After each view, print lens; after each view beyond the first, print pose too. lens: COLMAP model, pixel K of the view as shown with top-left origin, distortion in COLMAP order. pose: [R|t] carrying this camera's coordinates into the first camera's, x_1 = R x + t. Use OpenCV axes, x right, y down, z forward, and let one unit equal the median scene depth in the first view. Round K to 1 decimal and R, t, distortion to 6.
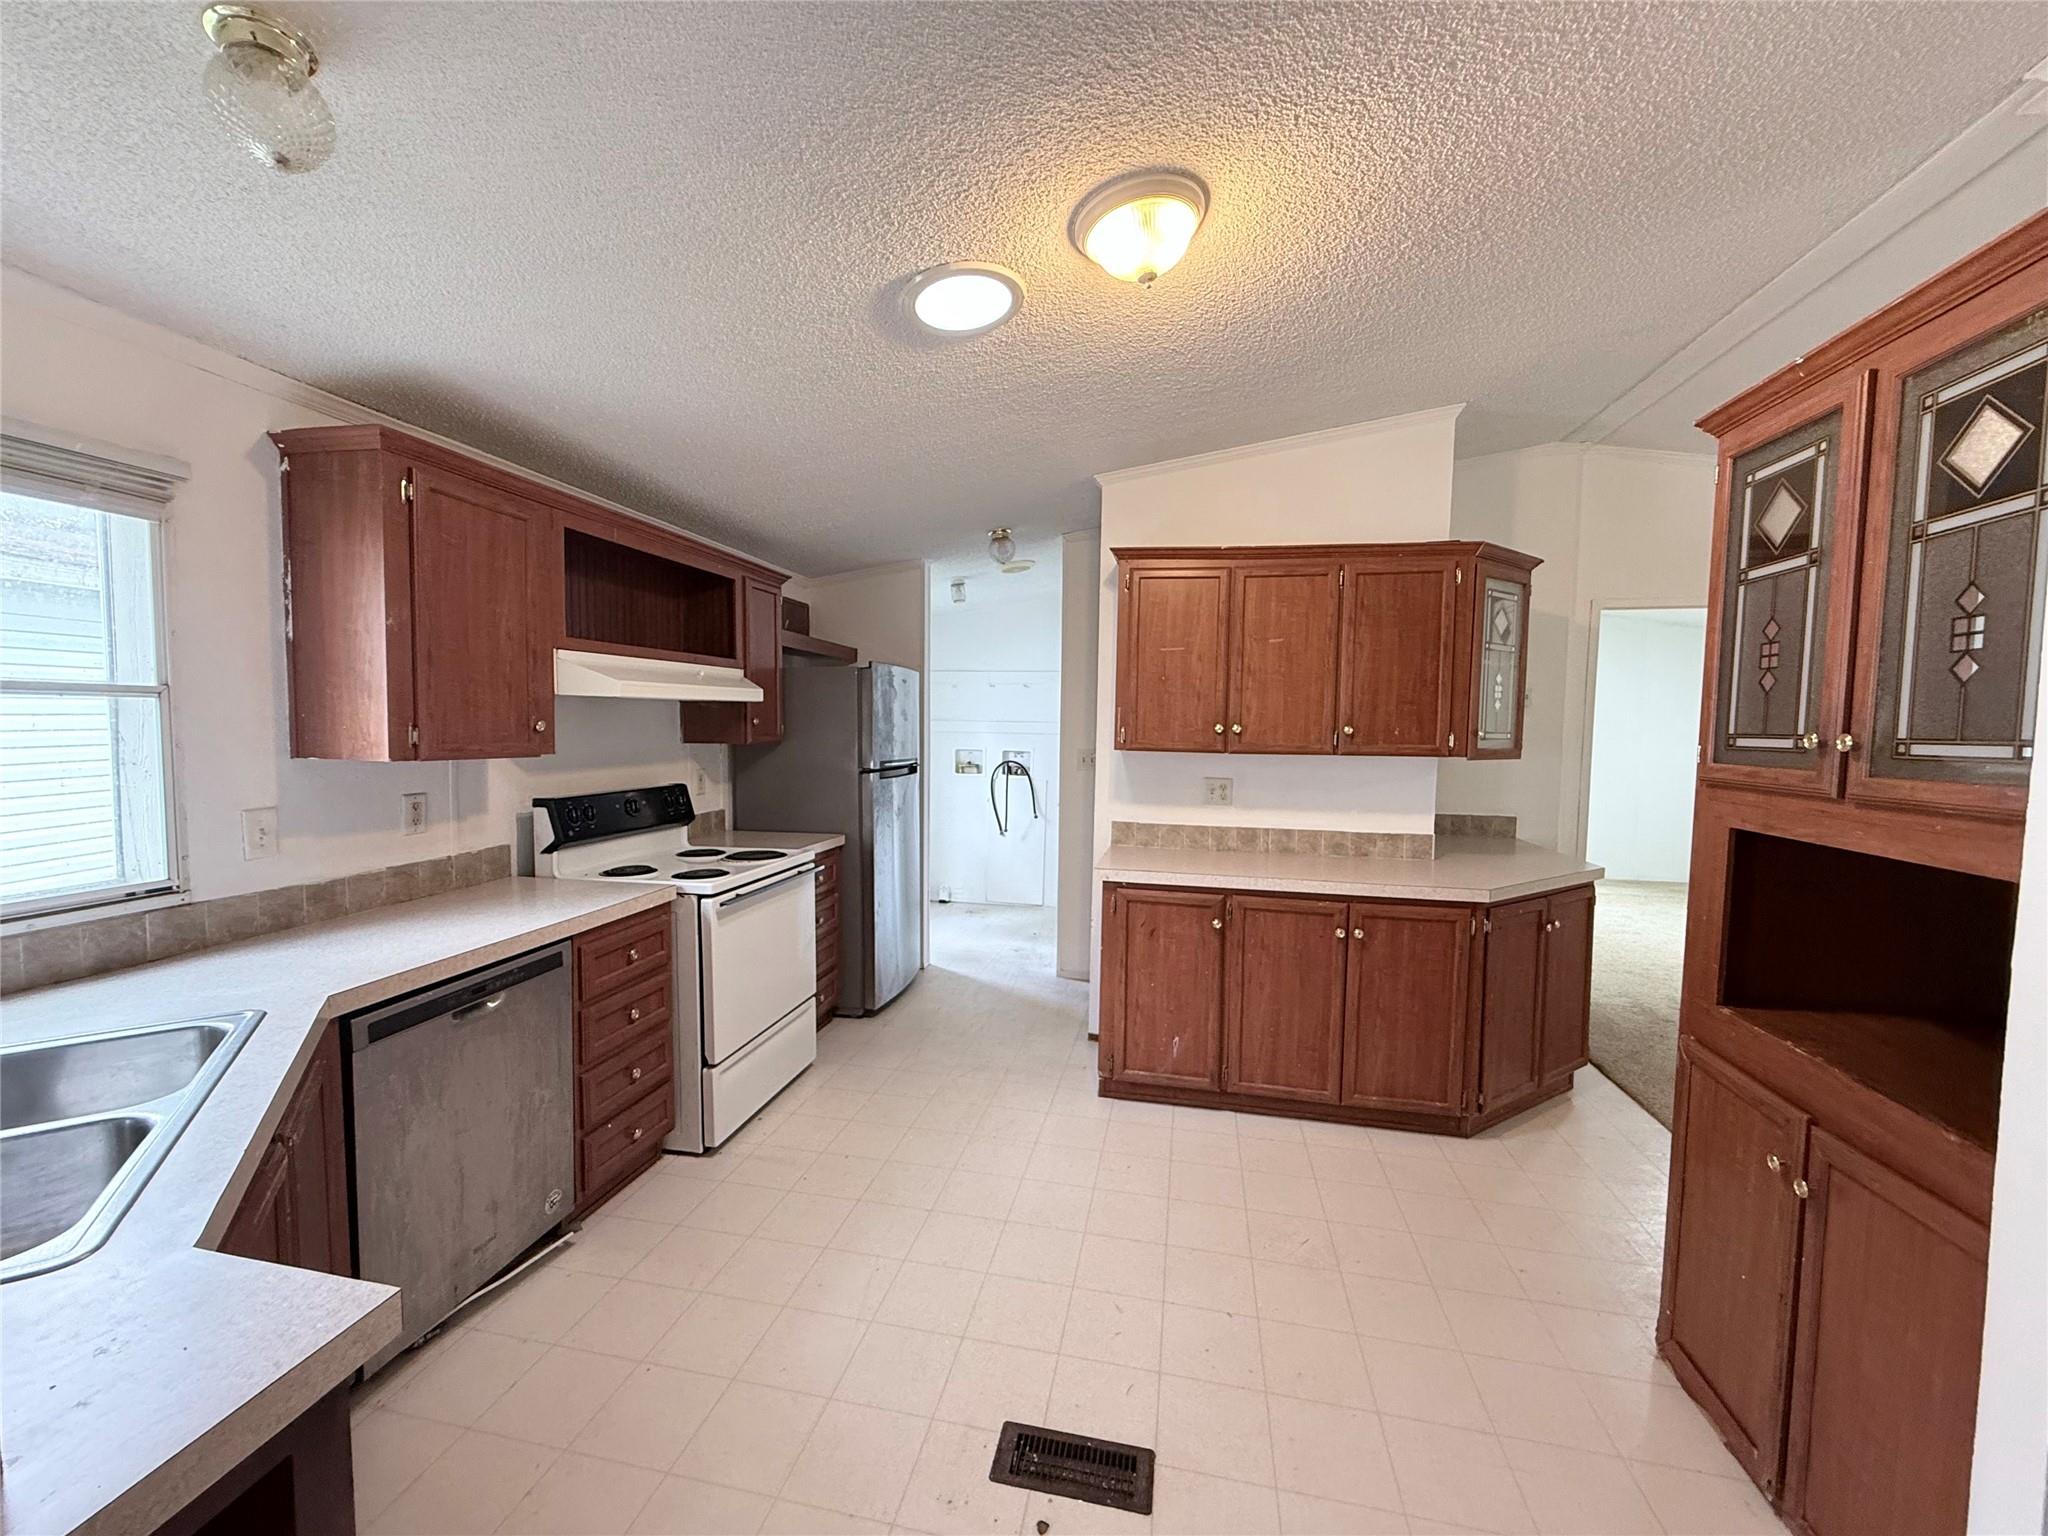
lens RADIAL K [[814.2, 0, 1024.0], [0, 814.2, 768.0], [0, 0, 1]] dist [-0.001086, -0.000306]
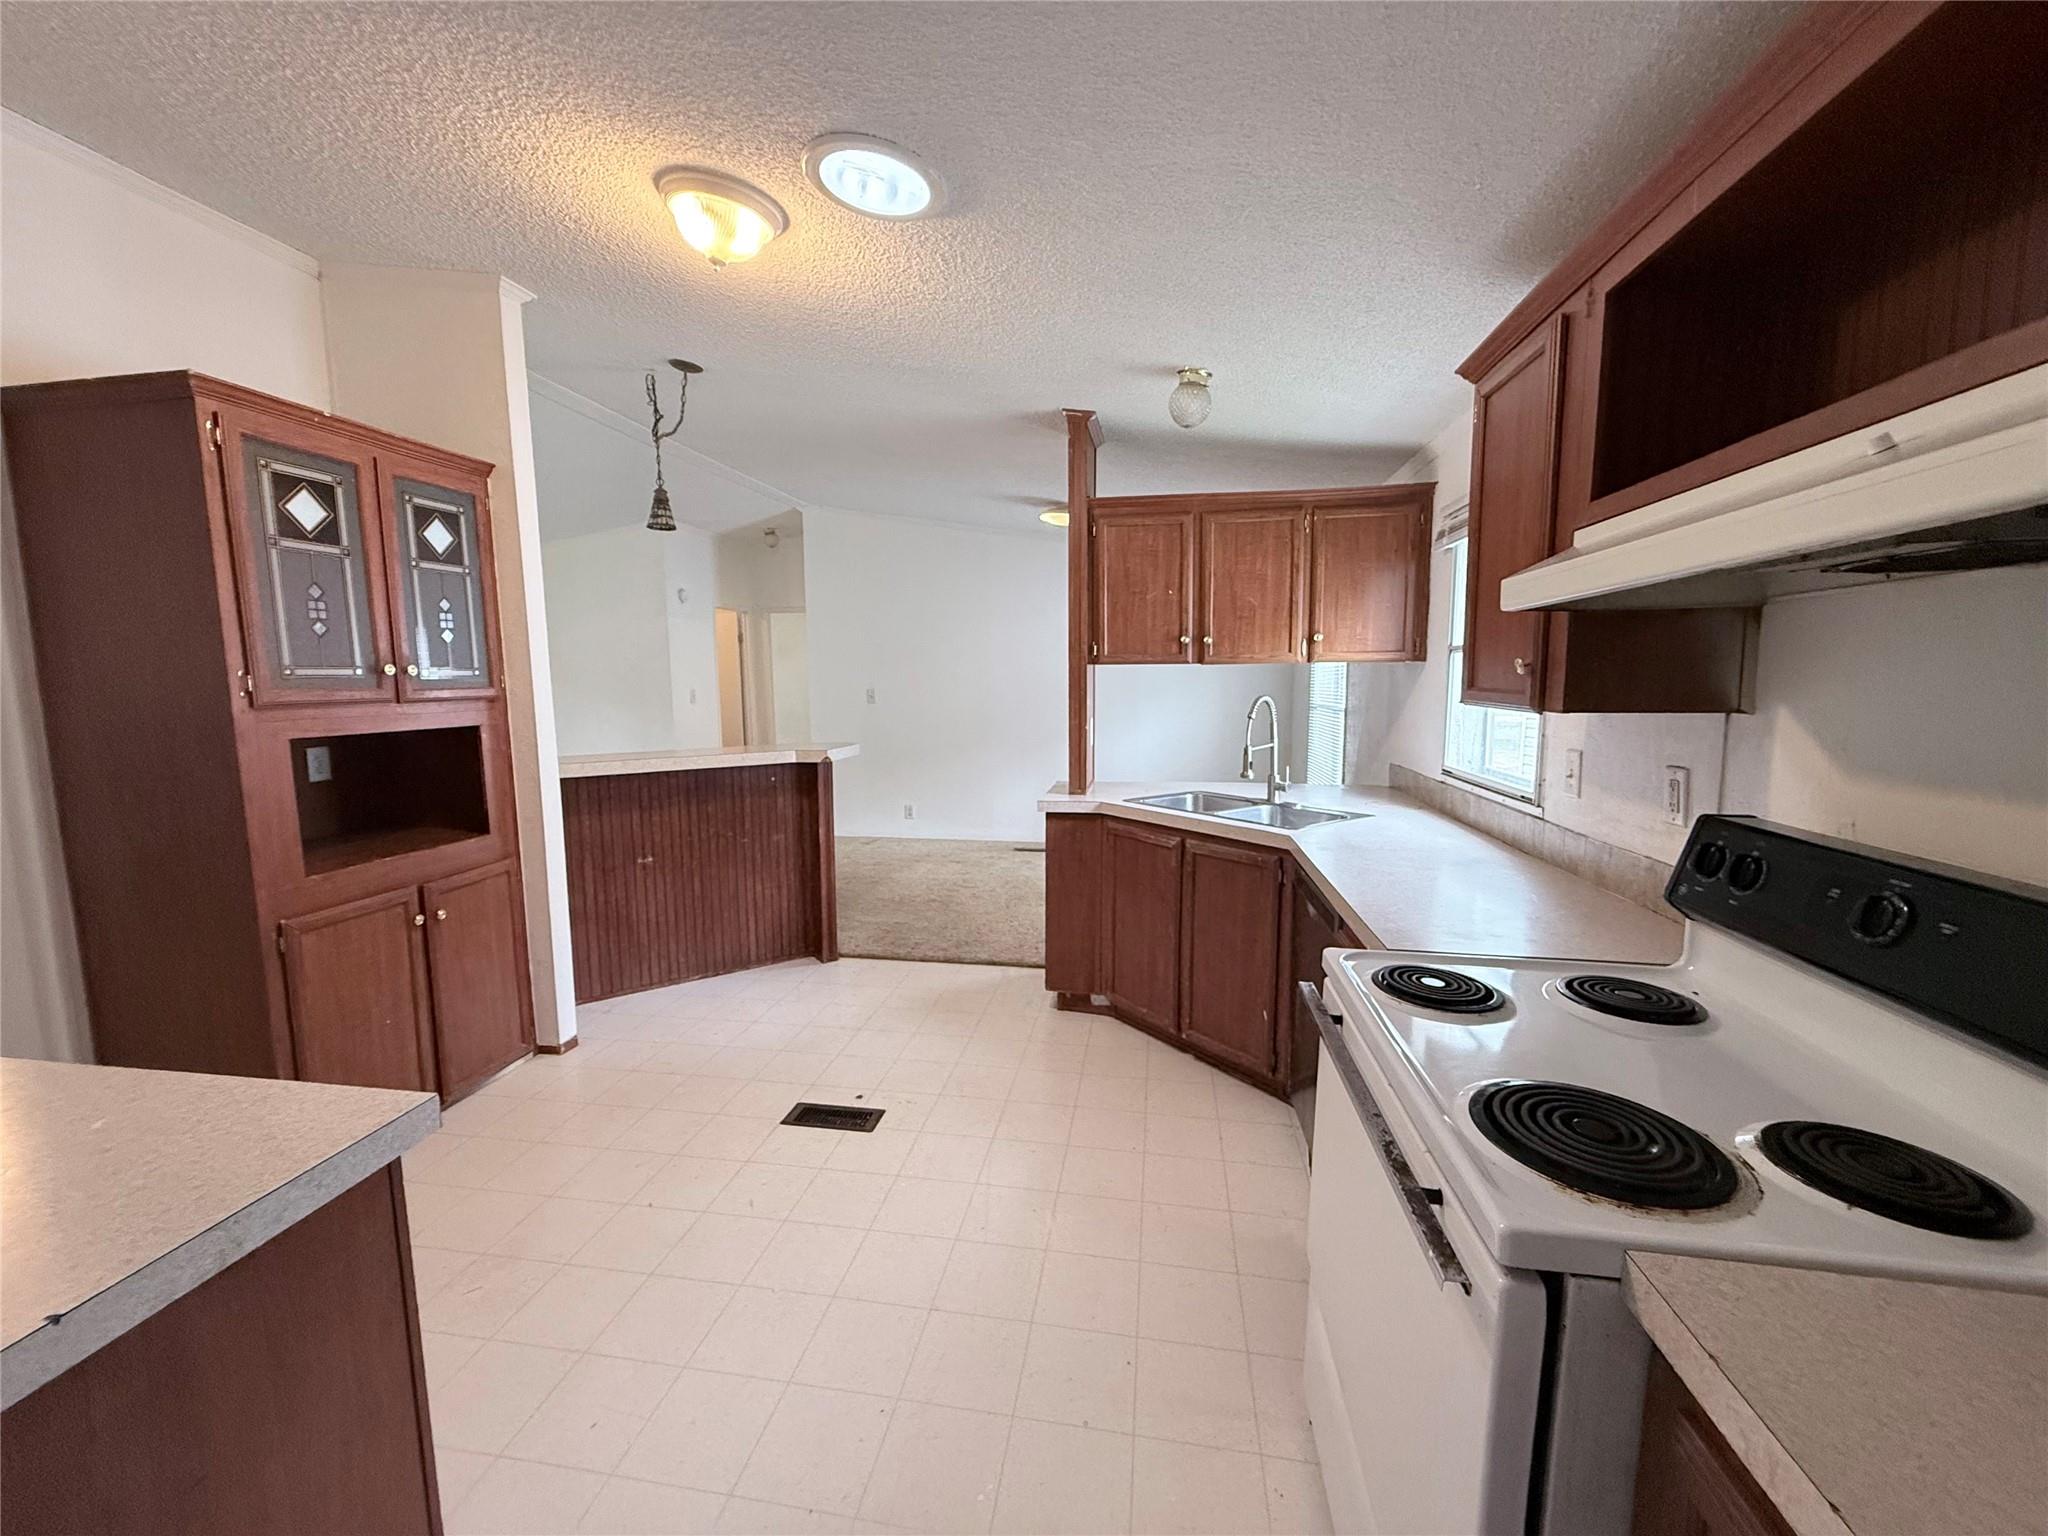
lens RADIAL K [[819.2, 0, 1024.0], [0, 819.2, 768.0], [0, 0, 1]] dist [-0.000156, -0.000142]
pose [[-0.999033, -0.002140, -0.043910, -0.137351], [-0.009630, 0.985210, 0.171081, -0.067496], [0.042895, 0.171338, -0.984278, 1.378880]]
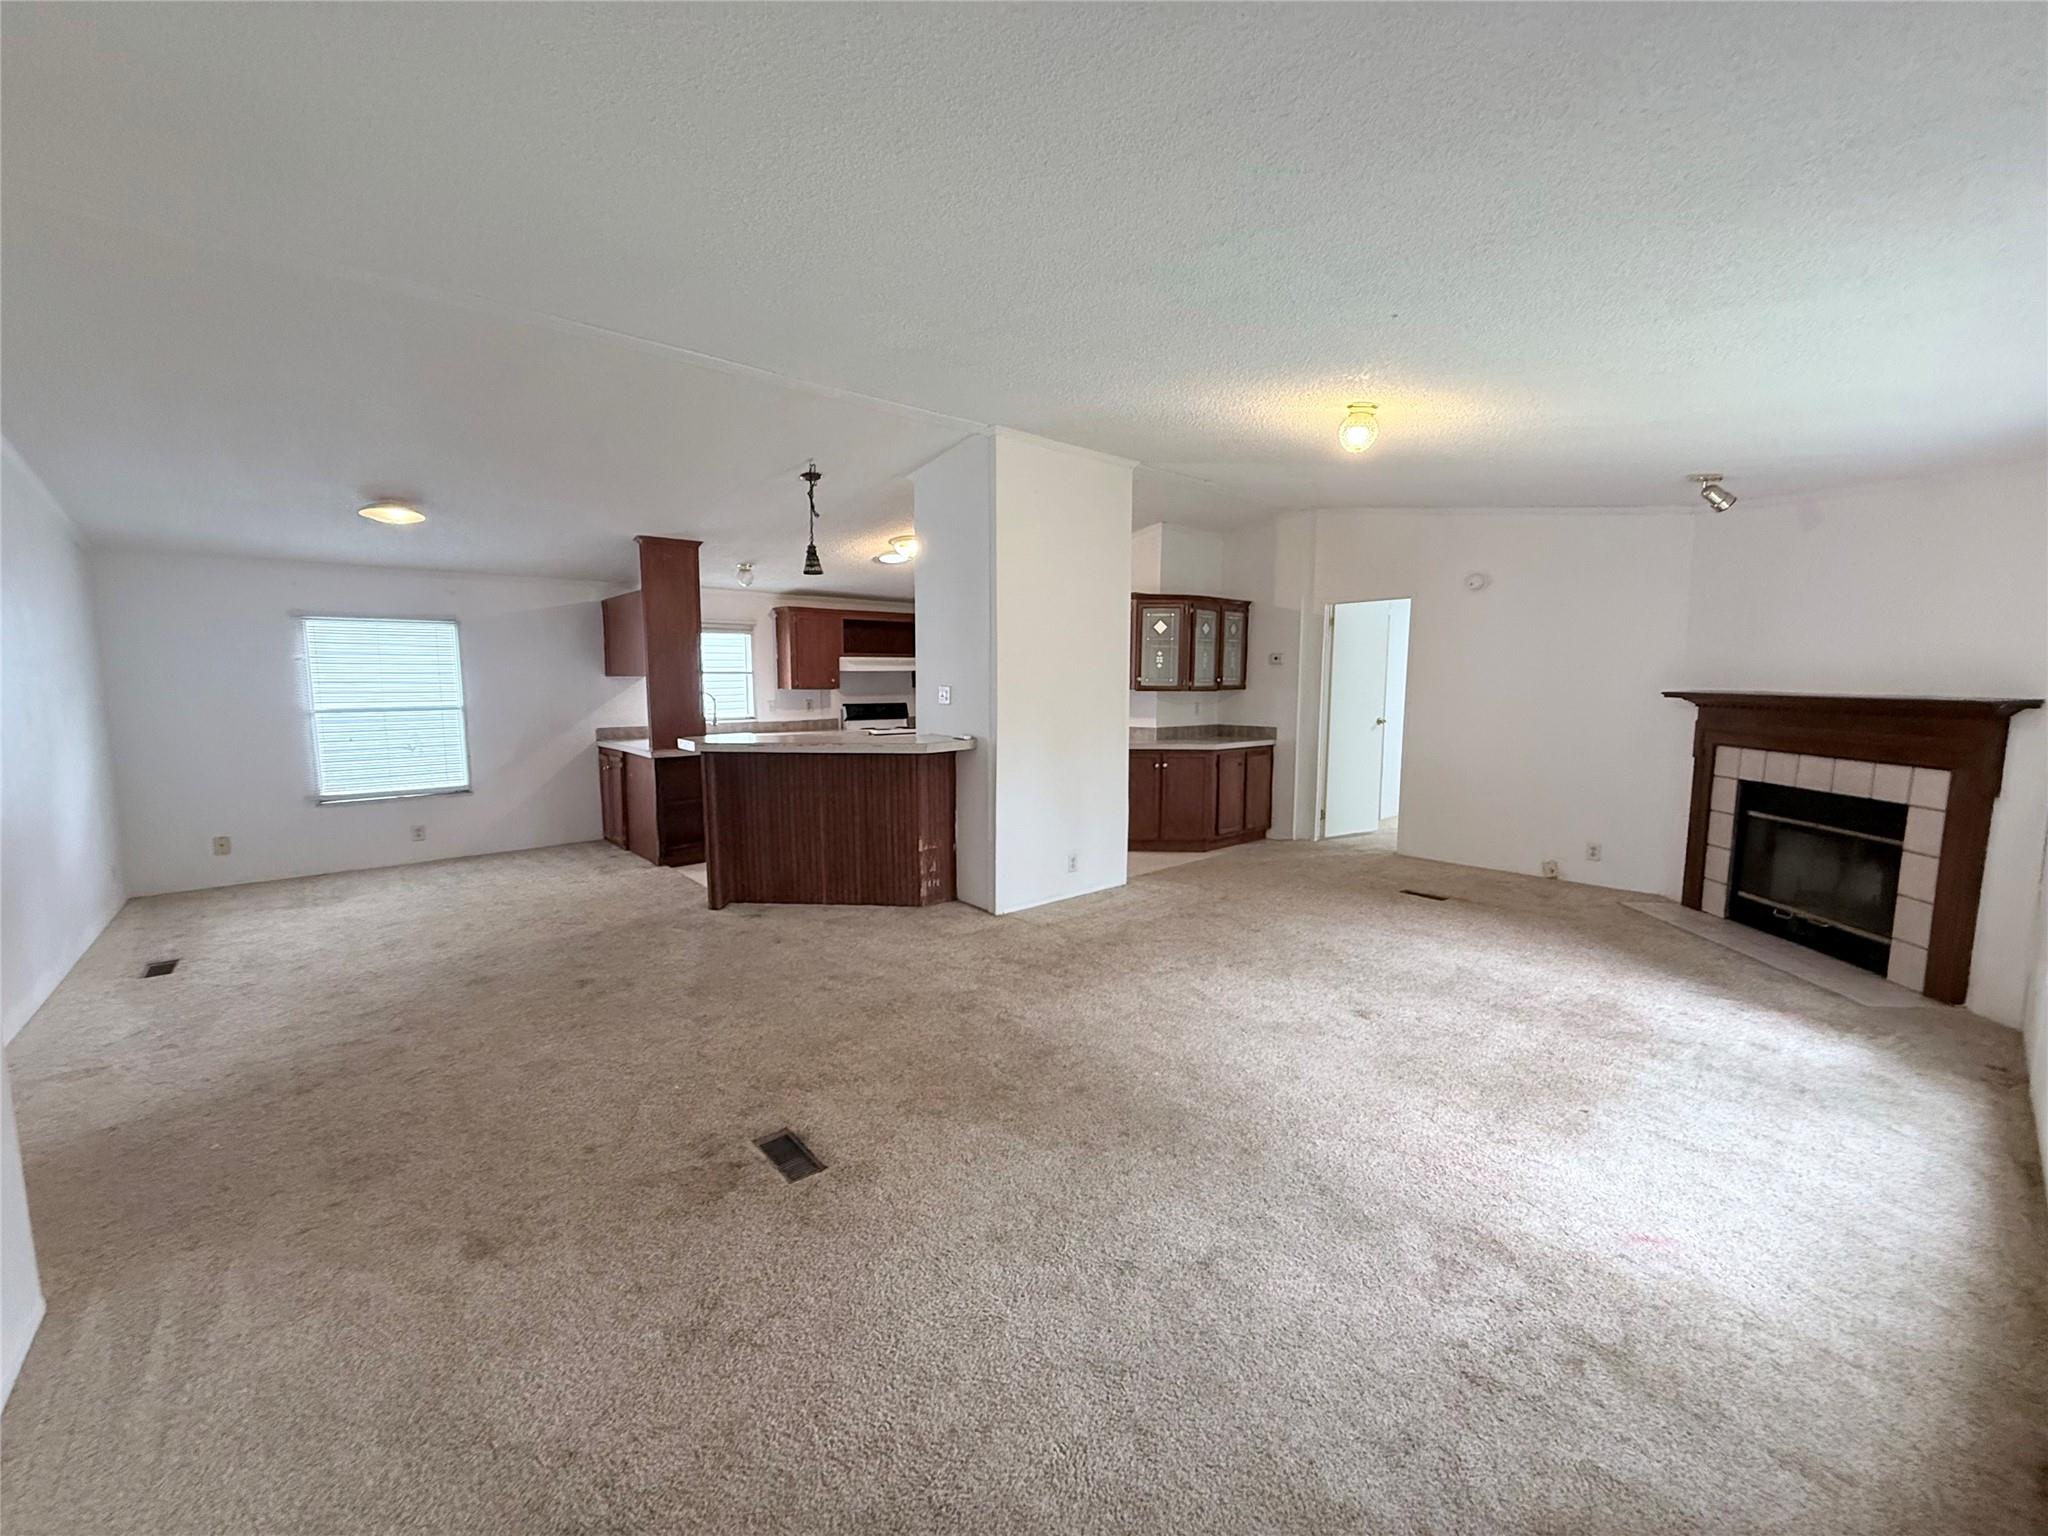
lens RADIAL K [[819.2, 0, 1024.0], [0, 819.2, 768.0], [0, 0, 1]] dist [-0.000156, -0.000142]
pose [[0.796531, 0.053469, -0.602229, 1.769511], [-0.023860, 0.998086, 0.057058, 0.082883], [0.604127, -0.031079, 0.796282, -1.047334]]
